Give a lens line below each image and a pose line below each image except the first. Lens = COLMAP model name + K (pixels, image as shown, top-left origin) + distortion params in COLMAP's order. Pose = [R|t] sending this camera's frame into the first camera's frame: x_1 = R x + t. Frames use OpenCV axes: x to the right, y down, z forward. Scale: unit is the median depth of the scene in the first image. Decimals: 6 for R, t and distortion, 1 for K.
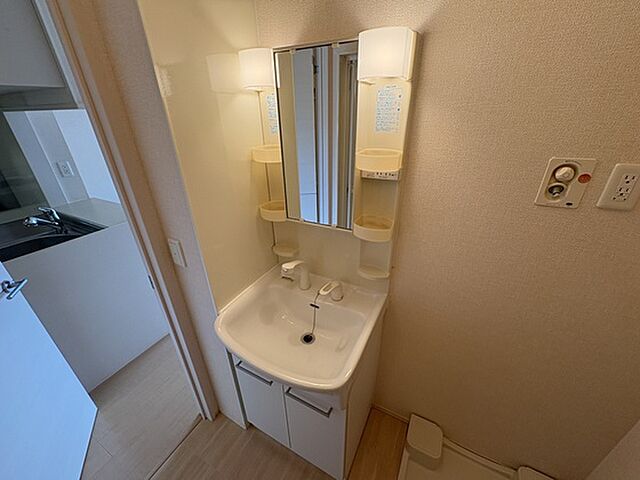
lens RADIAL K [[257.7, 0, 319.7], [0, 257.7, 240.1], [0, 0, 1]] dist [-0.001361, 0.000198]
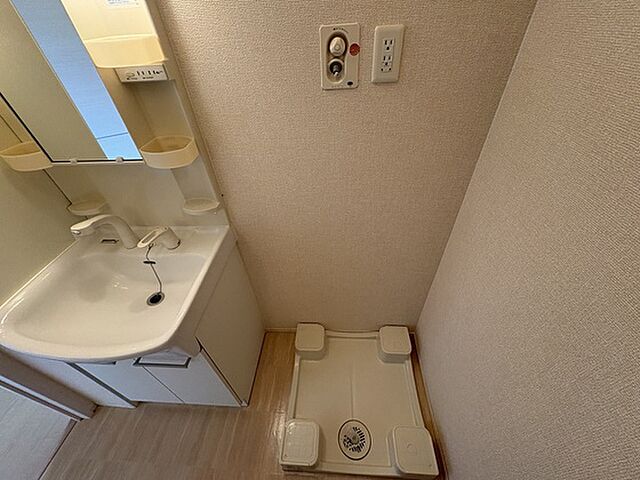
lens RADIAL K [[257.7, 0, 321.0], [0, 257.7, 240.2], [0, 0, 1]] dist [-0.001361, 0.000198]
pose [[0.908251, -0.291997, 0.299697, 0.271413], [0.211281, 0.938274, 0.273864, 0.078564], [-0.361166, -0.185417, 0.913882, 0.040385]]
